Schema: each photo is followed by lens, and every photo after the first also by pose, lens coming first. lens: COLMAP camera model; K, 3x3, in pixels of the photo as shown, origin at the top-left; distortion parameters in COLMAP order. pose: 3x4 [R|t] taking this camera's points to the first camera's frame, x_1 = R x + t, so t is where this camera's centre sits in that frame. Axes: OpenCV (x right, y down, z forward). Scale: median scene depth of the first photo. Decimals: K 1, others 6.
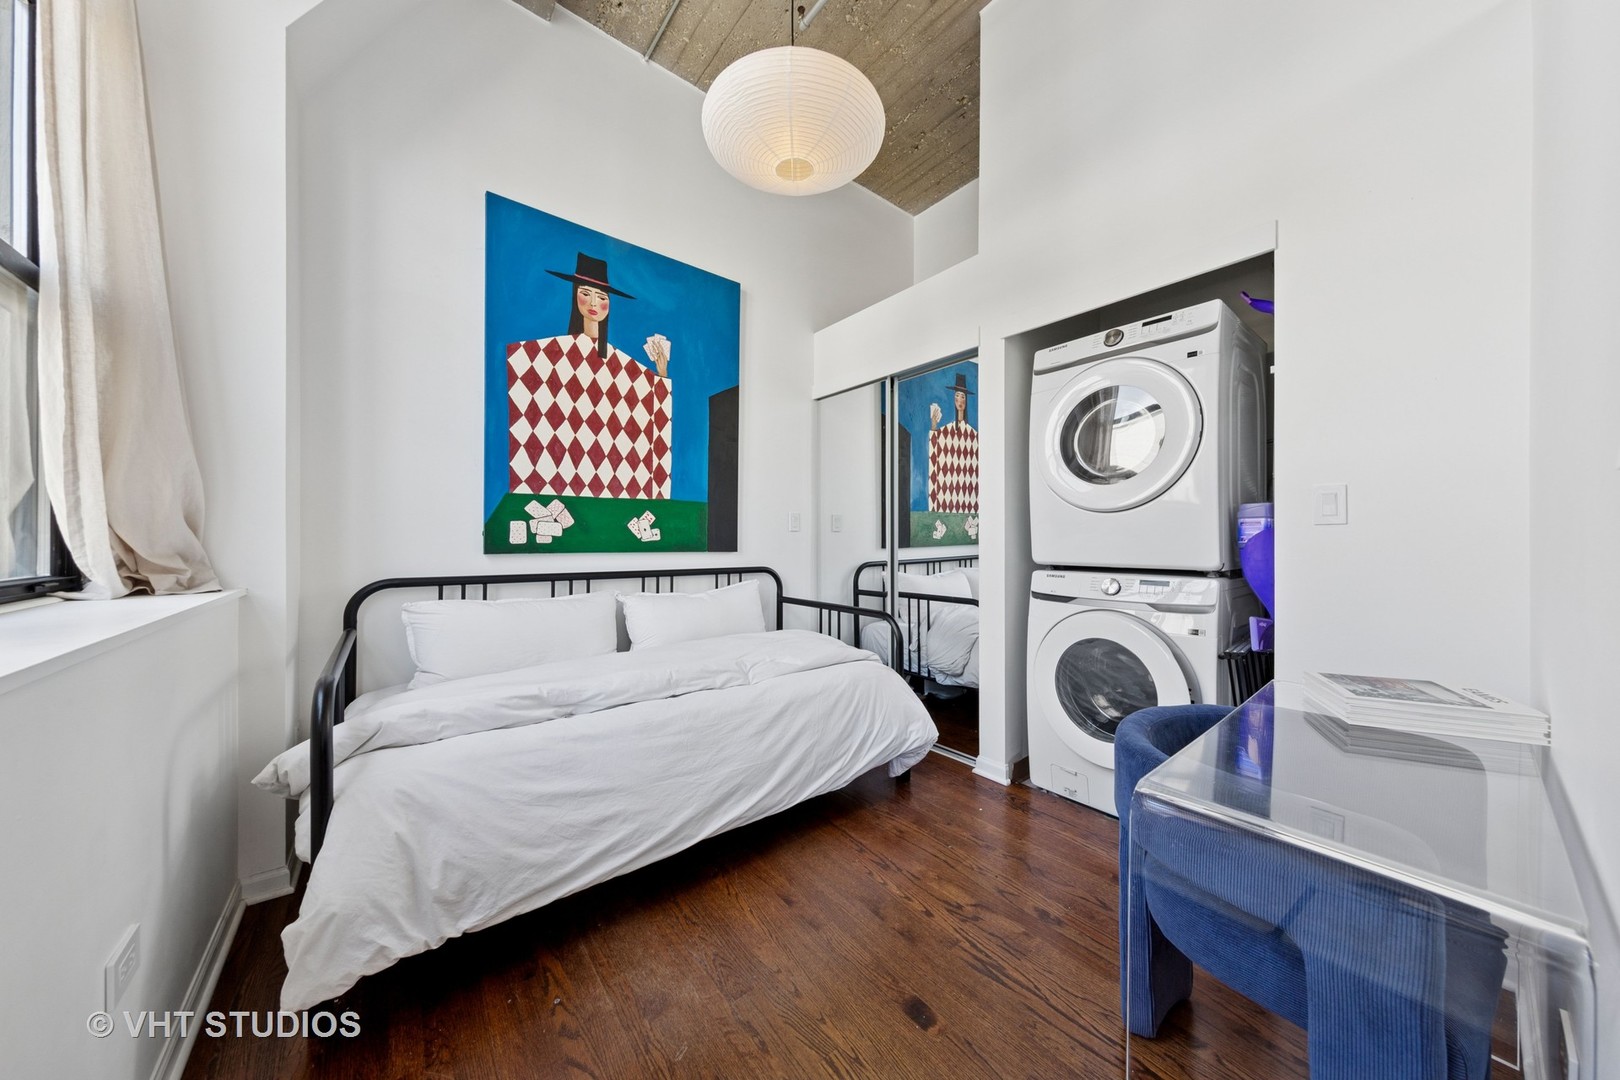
lens RADIAL K [[511.8, 0, 803.5], [0, 511.8, 543.3], [0, 0, 1]] dist [0.007203, -0.000425]
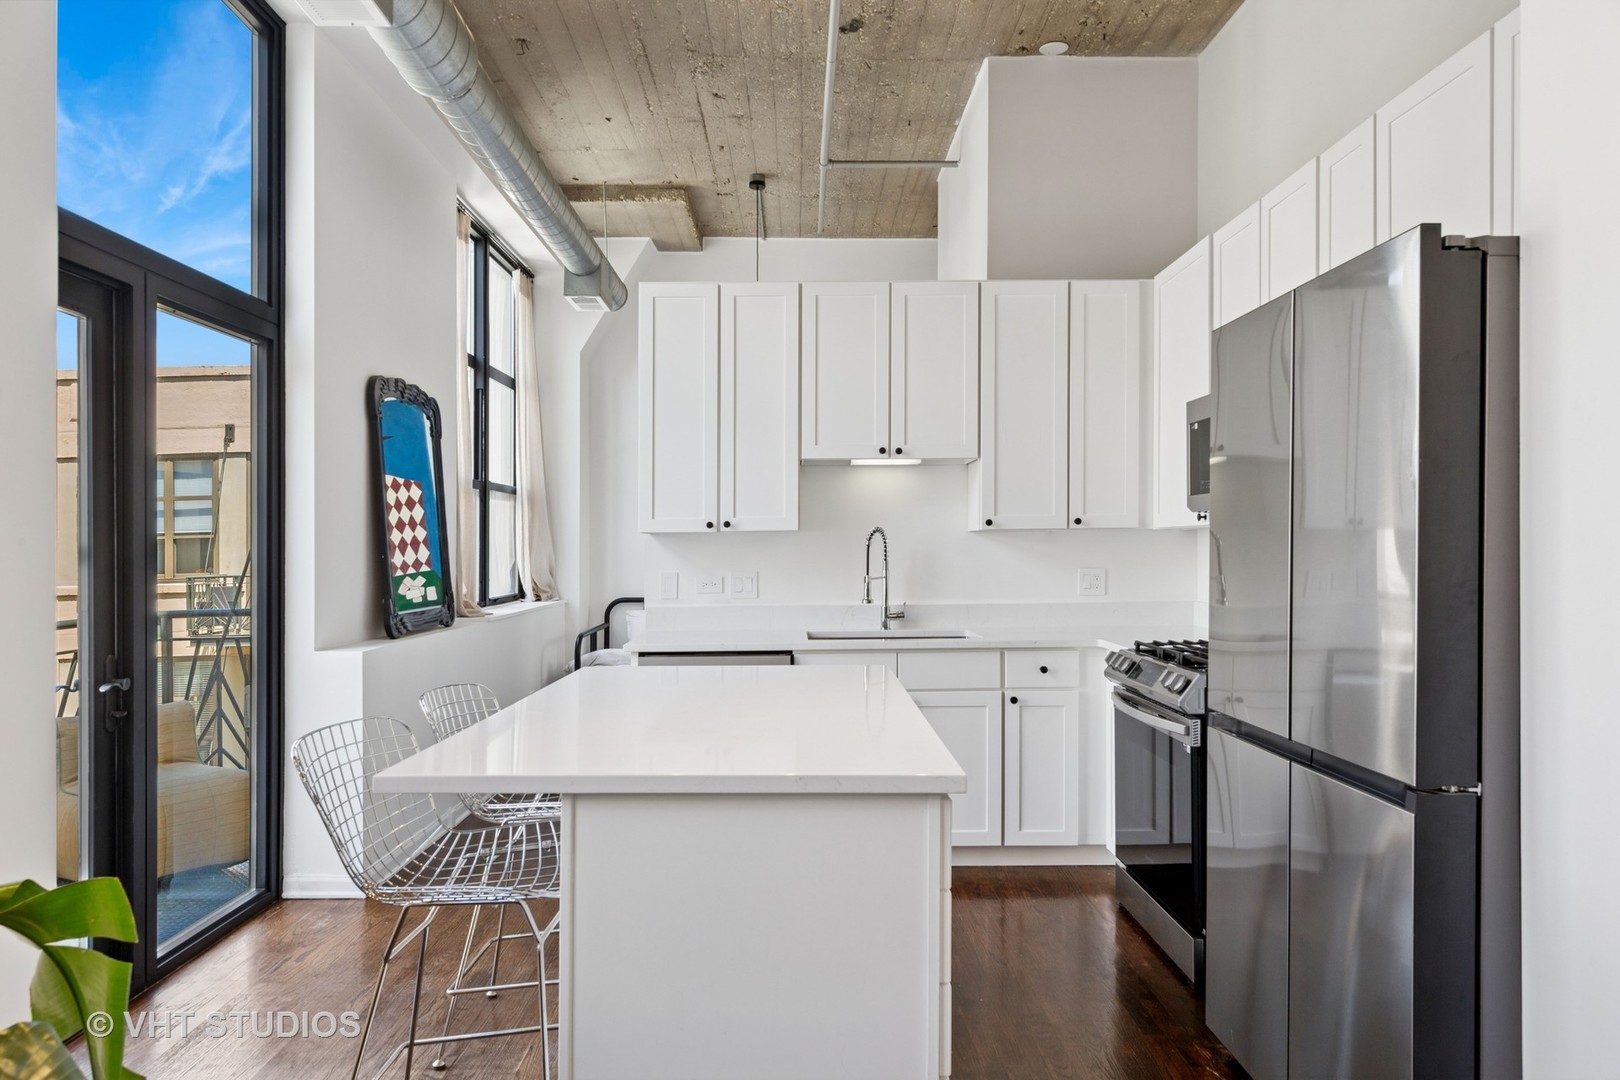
lens RADIAL K [[1053.4, 0, 809.8], [0, 1053.4, 558.7], [0, 0, 1]] dist [0.004813, -0.003045]
pose [[0.784262, -0.002081, -0.620427, 1.881858], [0.003738, 0.999992, 0.001371, -0.070879], [0.620419, -0.003394, 0.784263, -1.412093]]
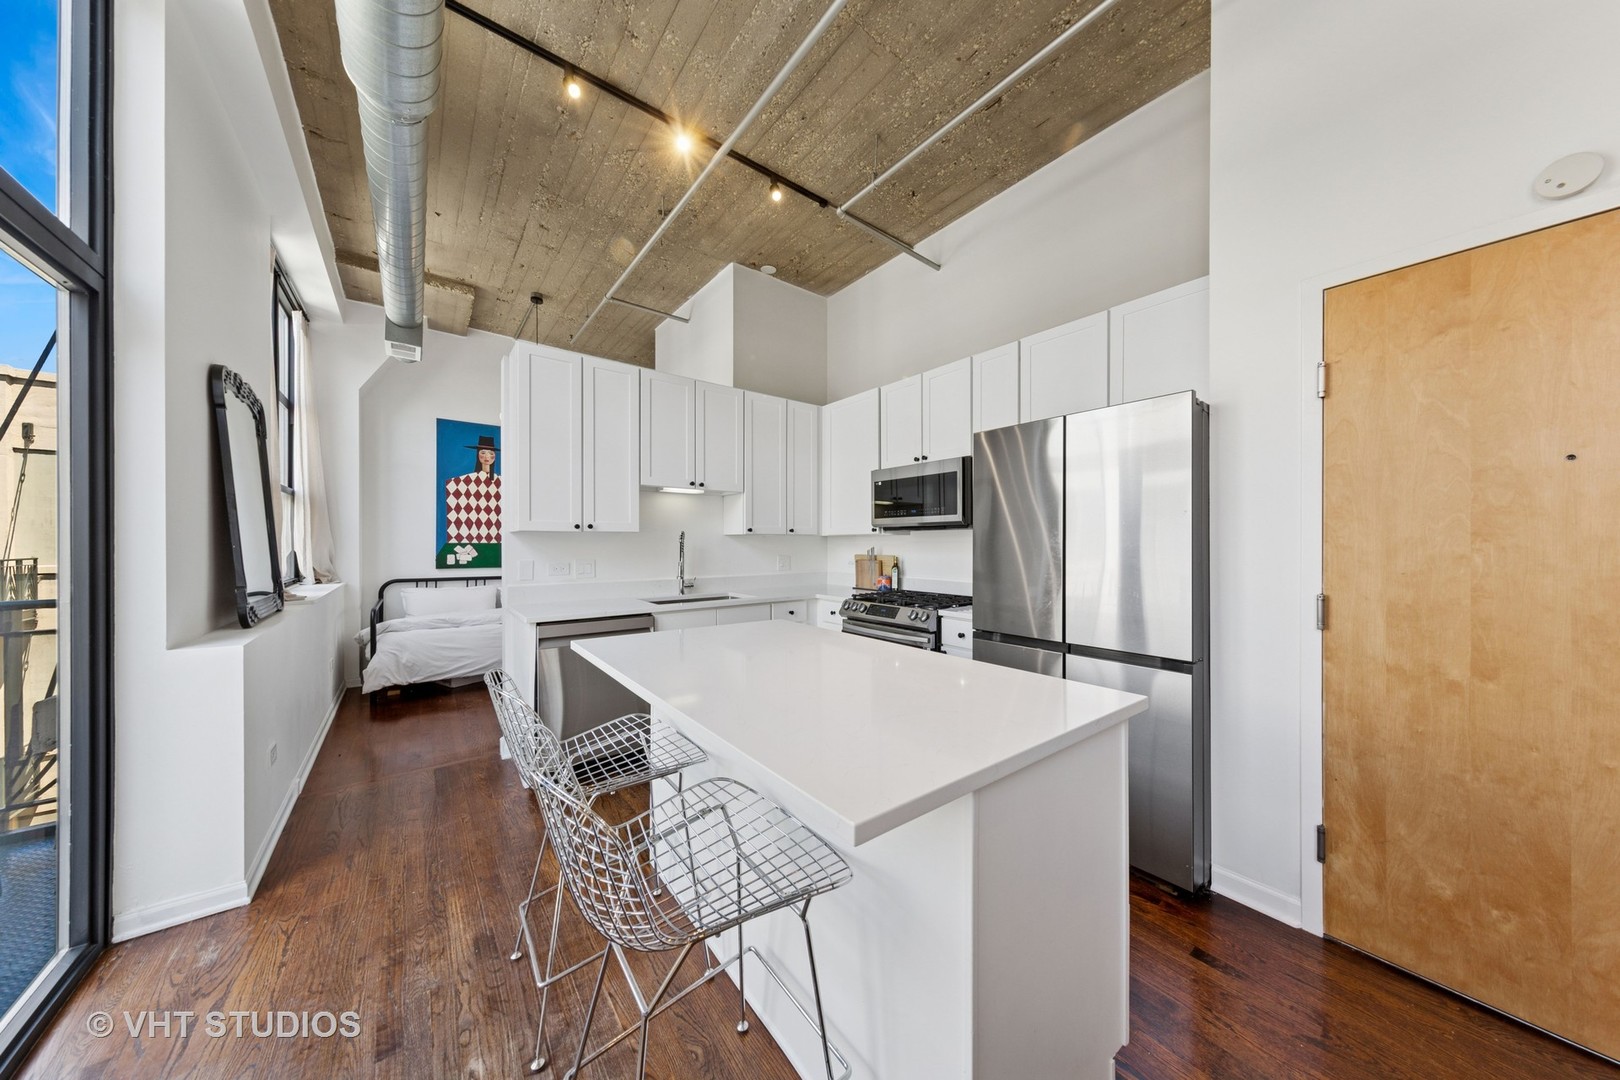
lens RADIAL K [[511.8, 0, 813.8], [0, 511.8, 545.8], [0, 0, 1]] dist [0.007203, -0.000425]
pose [[0.999767, -0.001769, -0.021505, 1.155052], [0.001785, 0.999998, 0.000710, -0.082843], [0.021504, -0.000749, 0.999768, -1.315157]]
